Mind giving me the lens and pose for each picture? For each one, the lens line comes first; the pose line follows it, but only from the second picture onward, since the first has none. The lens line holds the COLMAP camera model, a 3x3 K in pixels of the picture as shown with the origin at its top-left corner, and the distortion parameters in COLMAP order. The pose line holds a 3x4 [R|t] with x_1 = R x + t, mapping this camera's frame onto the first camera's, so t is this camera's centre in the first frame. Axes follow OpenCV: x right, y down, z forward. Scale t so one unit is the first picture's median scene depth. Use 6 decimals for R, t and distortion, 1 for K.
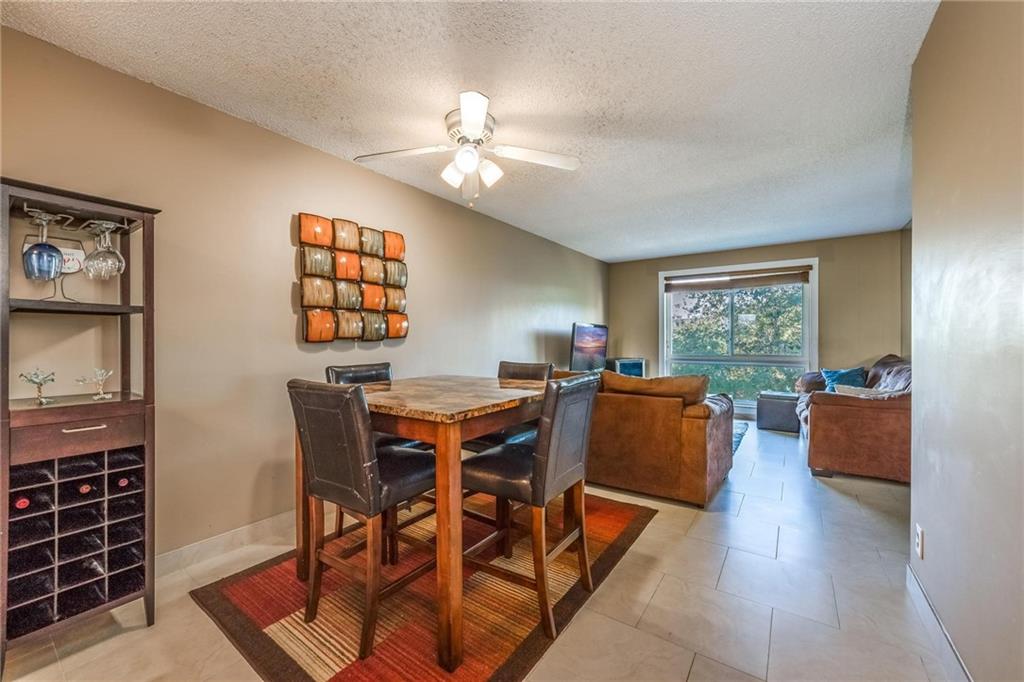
lens RADIAL K [[406.2, 0, 509.0], [0, 406.2, 338.8], [0, 0, 1]] dist [-0.012541, 0.001001]
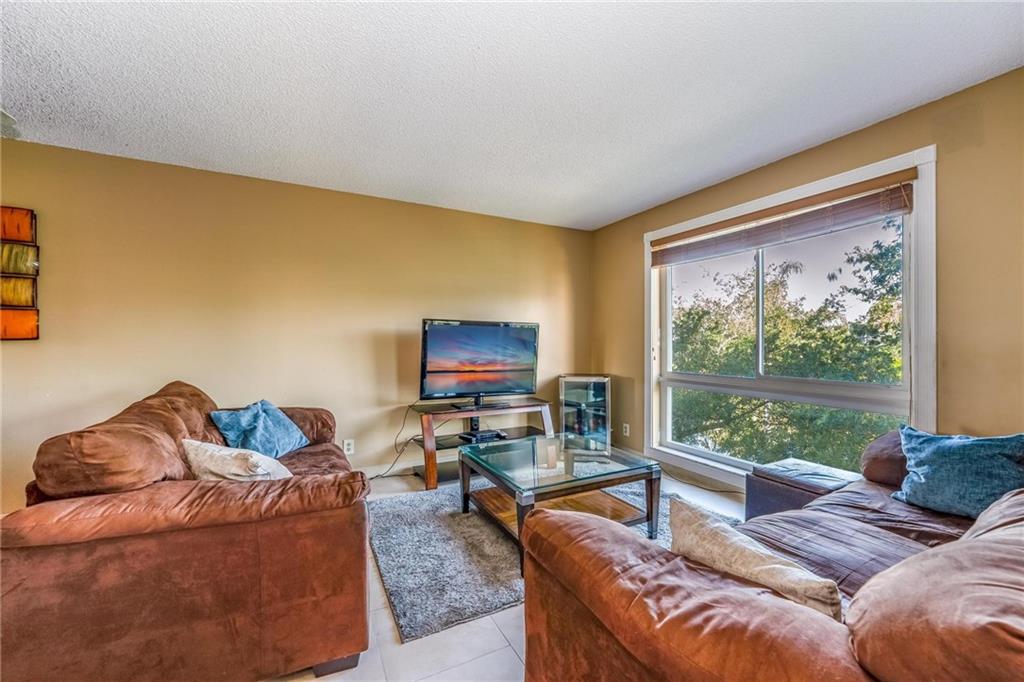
lens RADIAL K [[406.2, 0, 509.9], [0, 406.2, 339.6], [0, 0, 1]] dist [-0.012541, 0.001001]
pose [[0.886570, -0.001080, -0.462592, 0.565764], [0.002419, 0.999994, 0.002302, -0.009302], [0.462587, -0.003159, 0.886568, 0.443741]]
